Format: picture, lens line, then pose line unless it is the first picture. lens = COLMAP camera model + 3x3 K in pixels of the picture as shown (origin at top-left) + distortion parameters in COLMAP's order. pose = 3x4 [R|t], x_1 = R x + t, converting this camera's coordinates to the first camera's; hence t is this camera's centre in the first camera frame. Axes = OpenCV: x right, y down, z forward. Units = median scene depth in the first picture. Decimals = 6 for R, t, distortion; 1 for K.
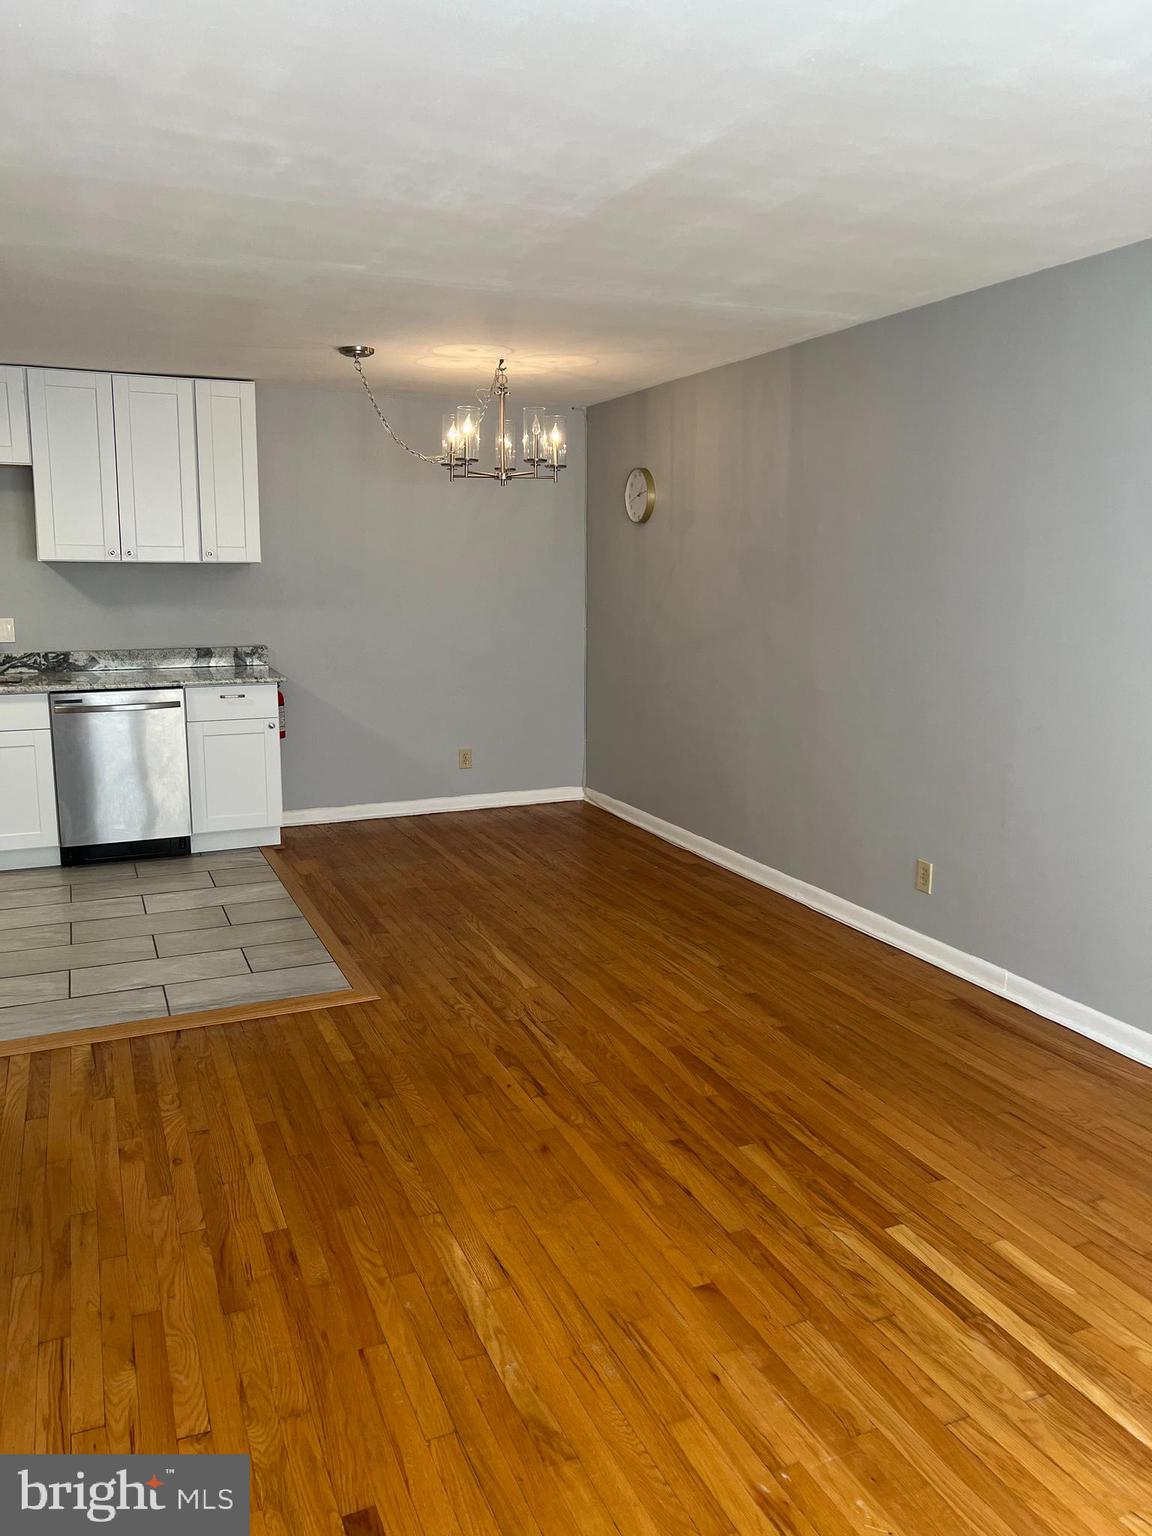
lens RADIAL K [[1119.1, 0, 576.0], [0, 1119.1, 768.0], [0, 0, 1]] dist [-0.002229, -0.000763]
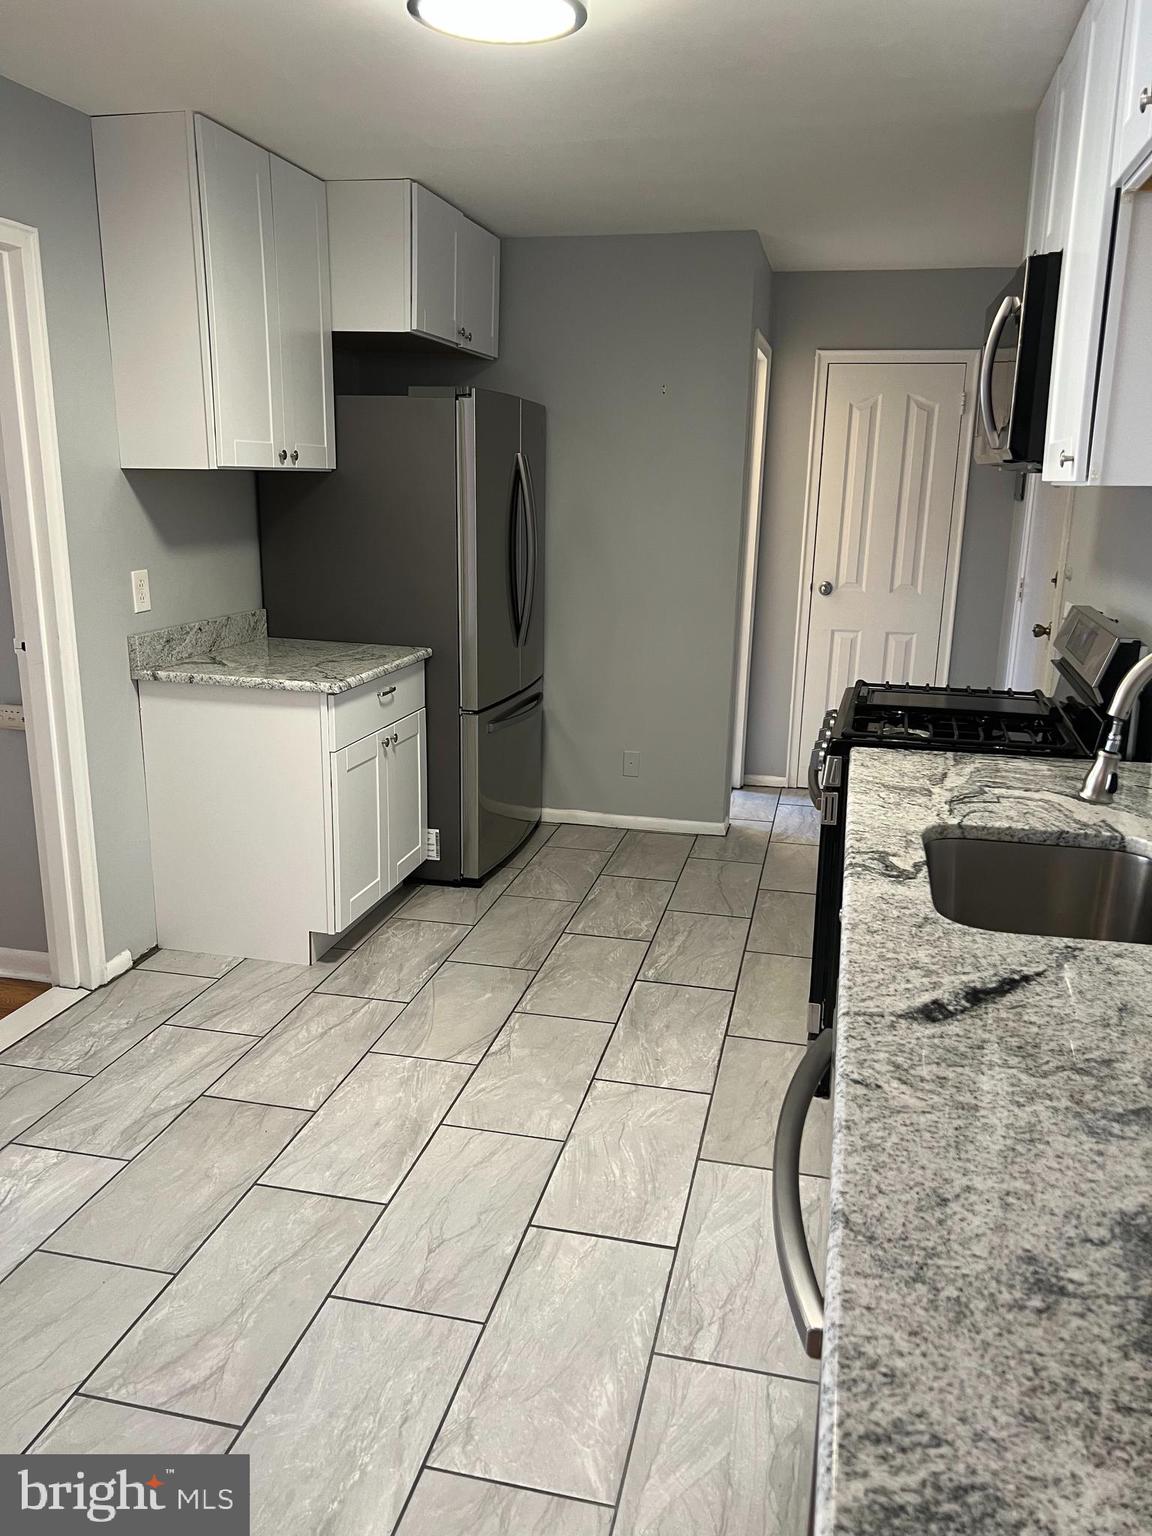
lens RADIAL K [[1172.6, 0, 574.1], [0, 1172.6, 746.8], [0, 0, 1]] dist [0.072270, -0.062860]
pose [[-0.598514, 0.175641, -0.781621, -0.190646], [-0.161146, 0.929331, 0.332228, -0.192804], [0.784737, 0.324798, -0.527914, 0.994213]]
